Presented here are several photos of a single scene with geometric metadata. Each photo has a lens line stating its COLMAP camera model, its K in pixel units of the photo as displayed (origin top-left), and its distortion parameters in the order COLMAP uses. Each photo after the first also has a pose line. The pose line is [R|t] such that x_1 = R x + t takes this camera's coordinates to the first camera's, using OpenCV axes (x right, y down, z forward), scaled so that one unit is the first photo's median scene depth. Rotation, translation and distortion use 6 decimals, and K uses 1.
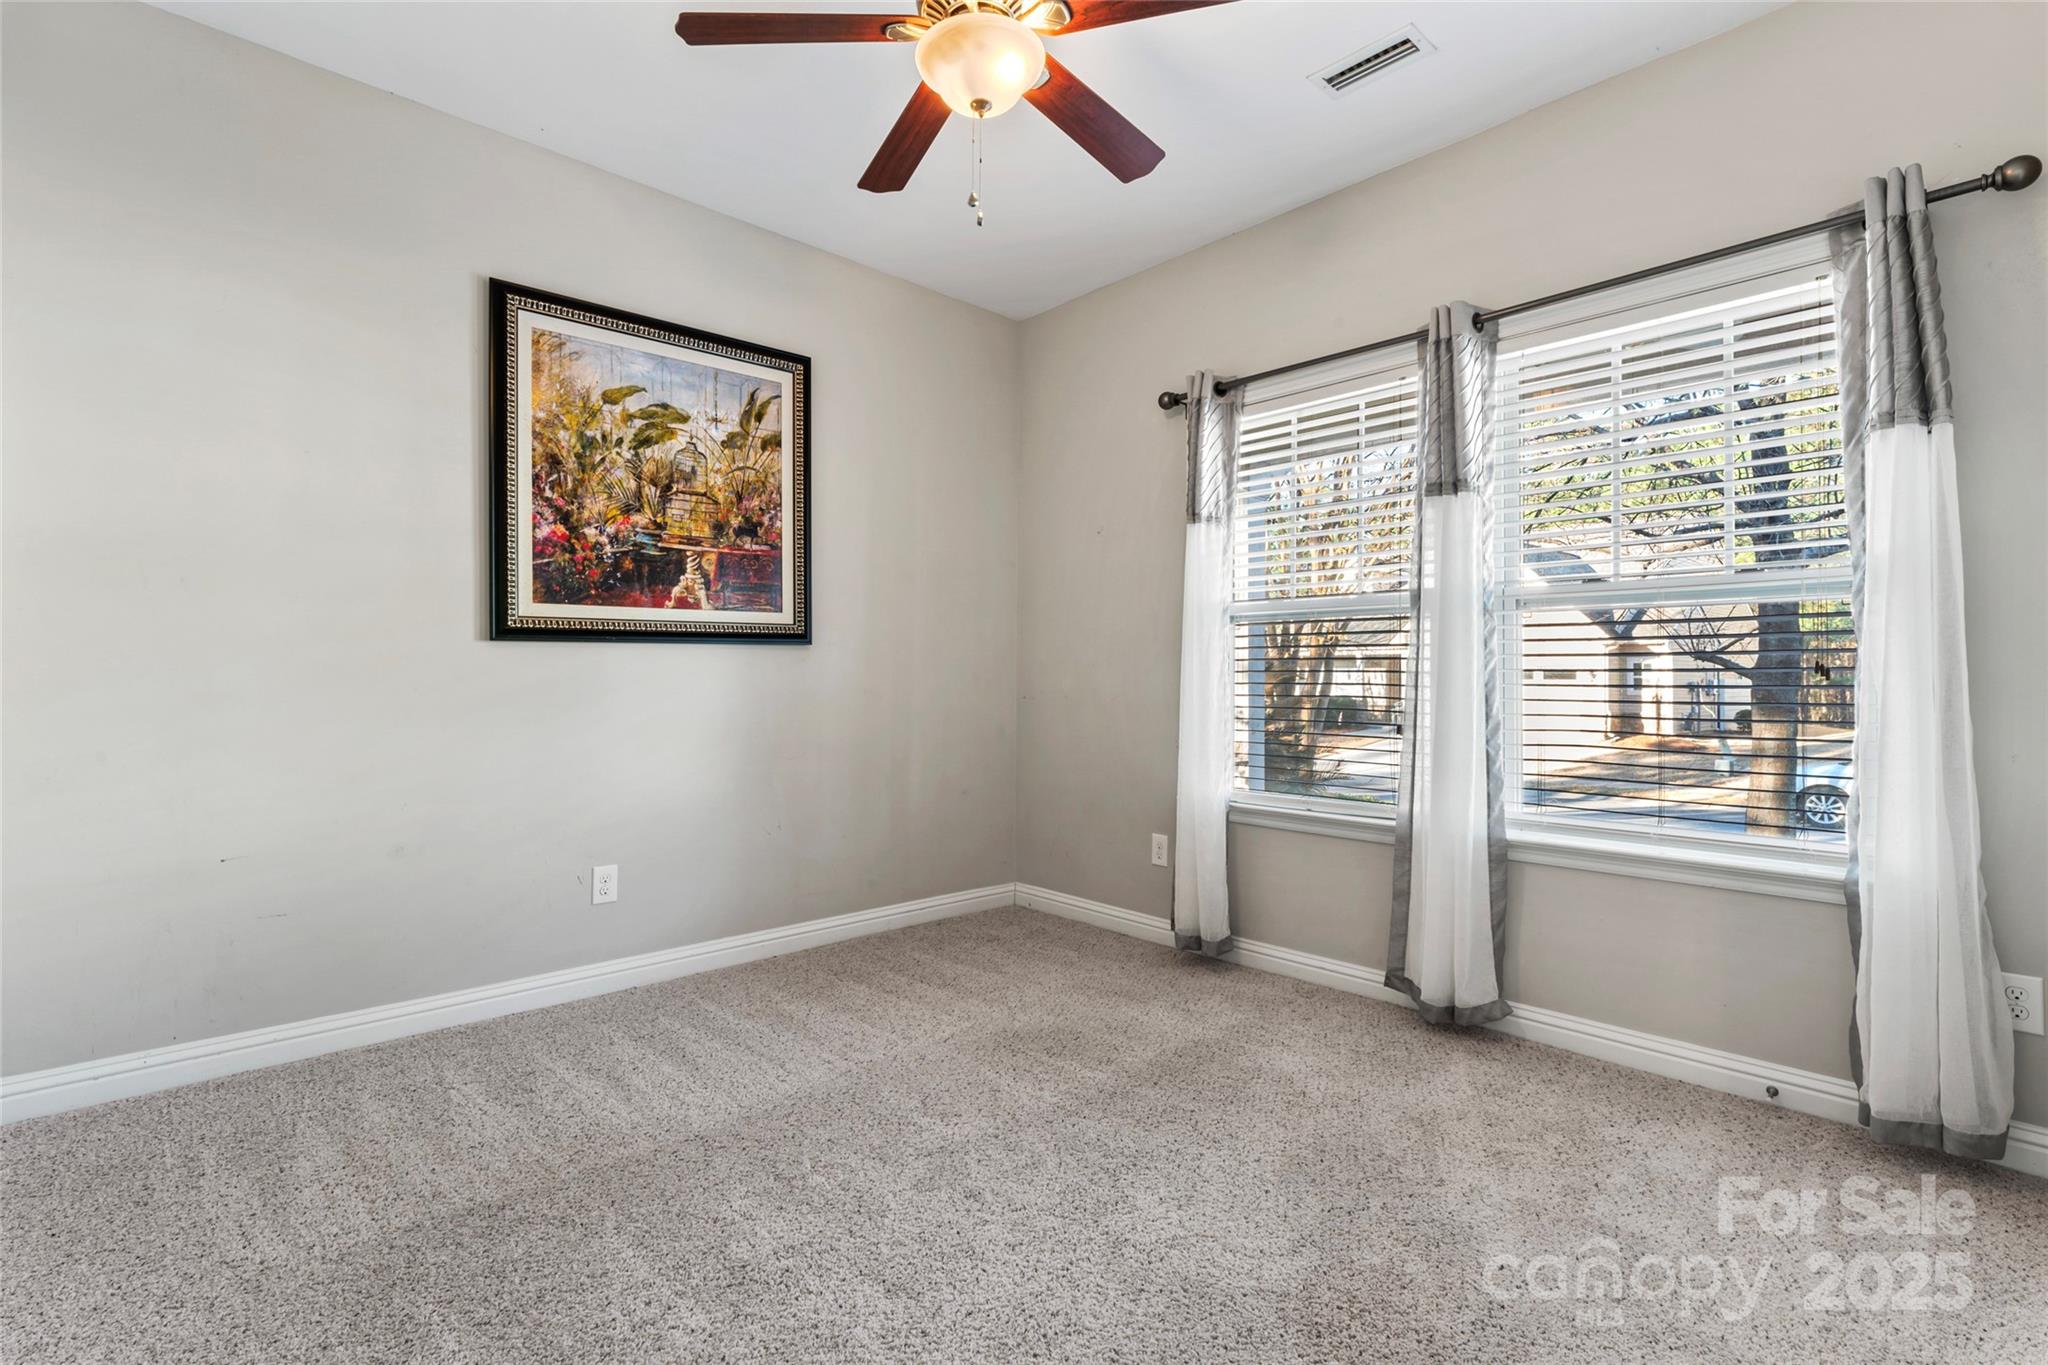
lens RADIAL K [[921.1, 0, 1031.4], [0, 921.1, 678.3], [0, 0, 1]] dist [-0.006530, 0.002086]
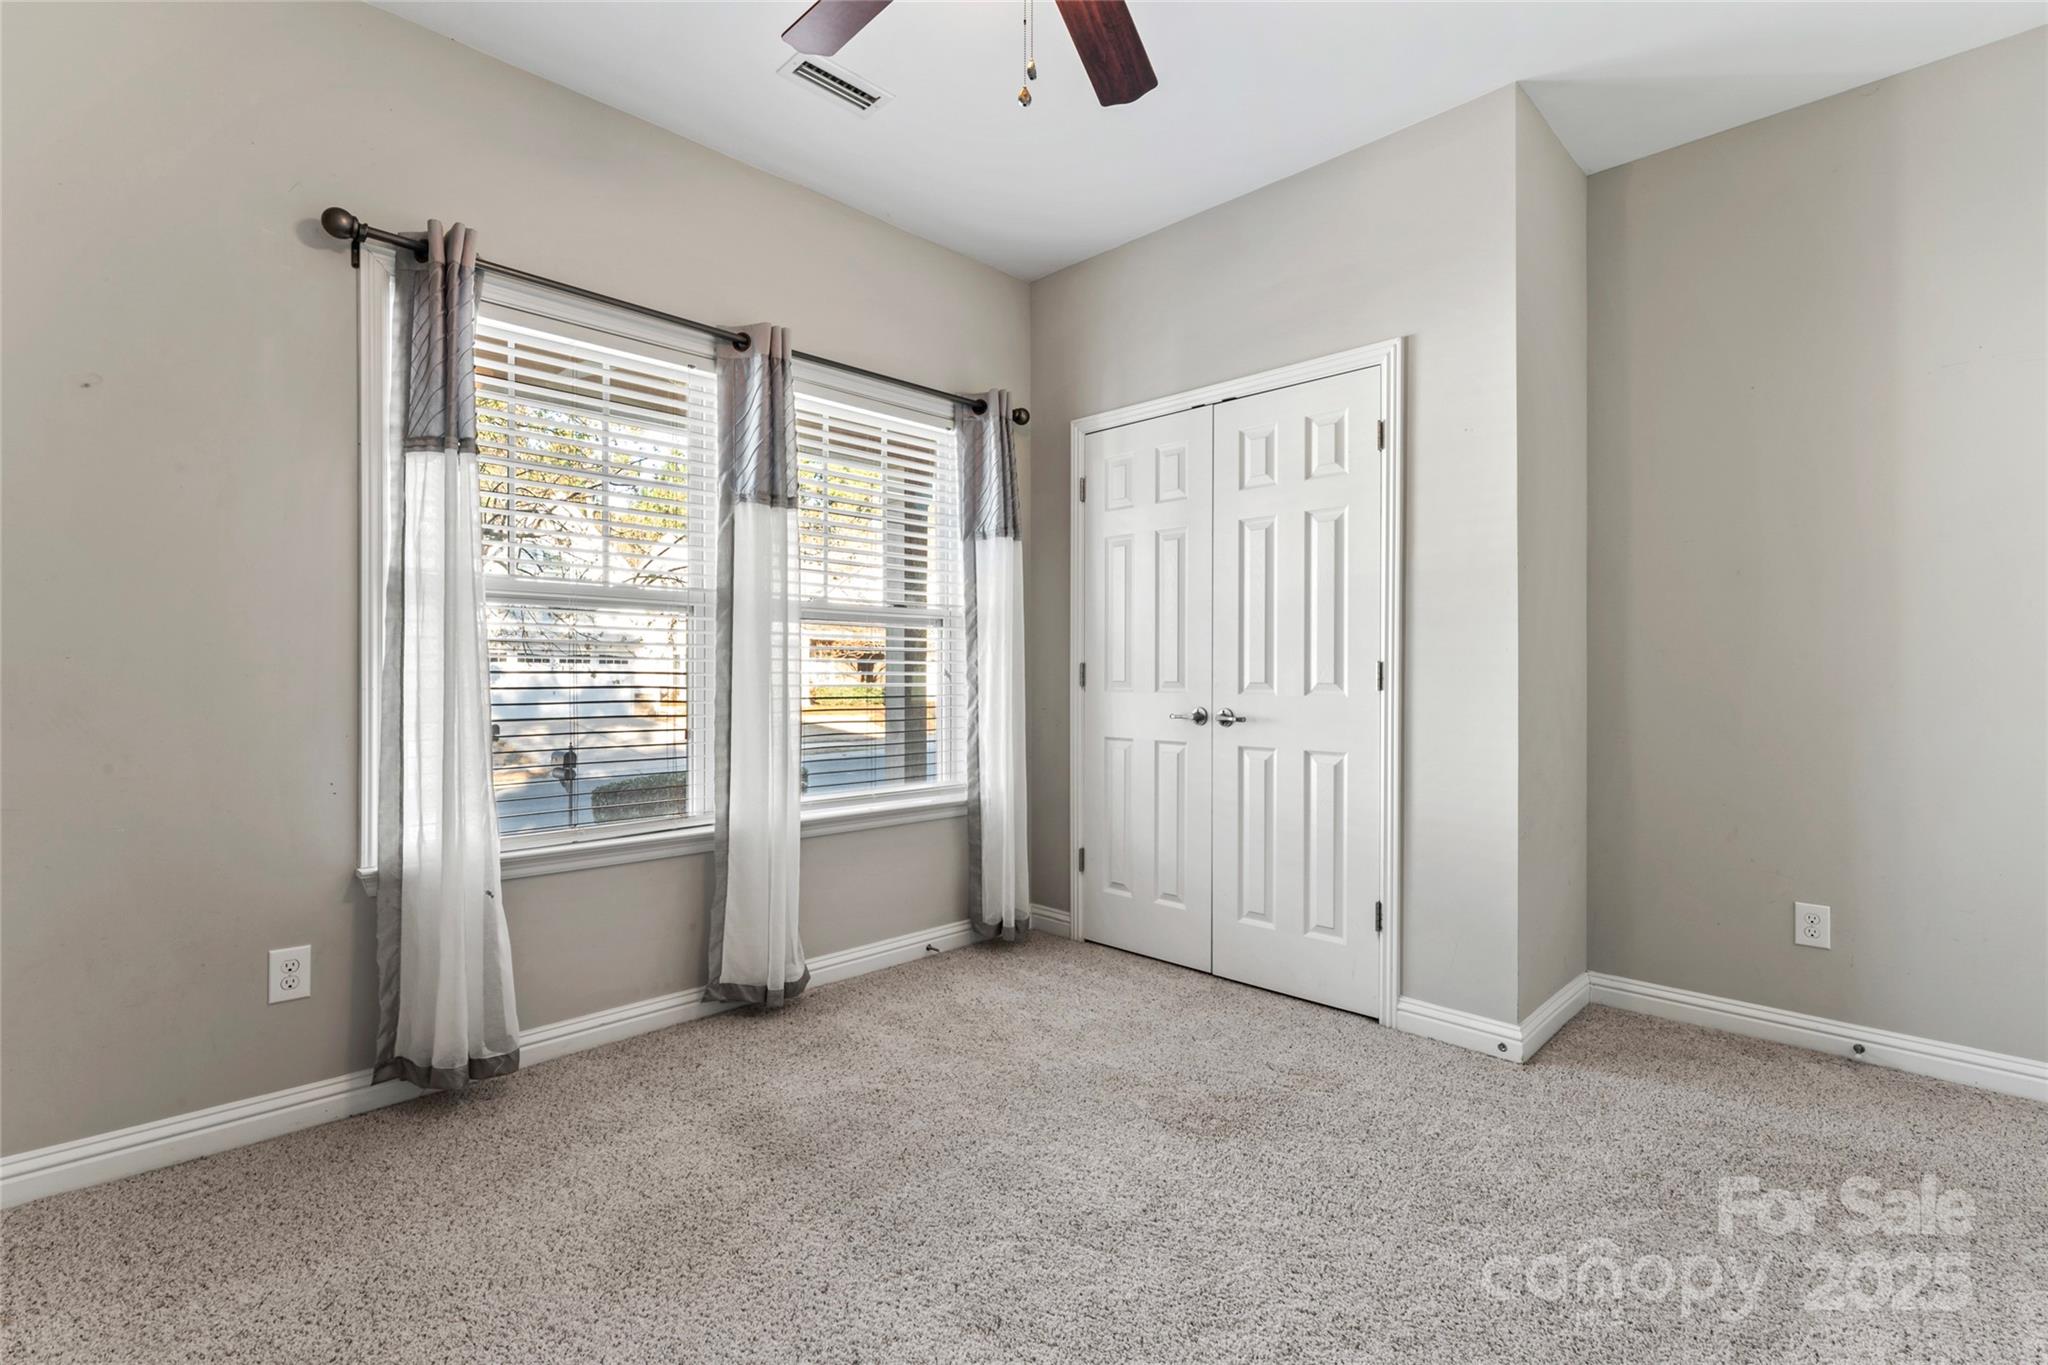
lens RADIAL K [[921.1, 0, 1031.3], [0, 921.1, 676.2], [0, 0, 1]] dist [-0.006530, 0.002086]
pose [[-0.028103, -0.008708, 0.999567, -0.630780], [-0.007828, 0.999933, 0.008491, -0.016560], [-0.999574, -0.007586, -0.028170, 0.749729]]
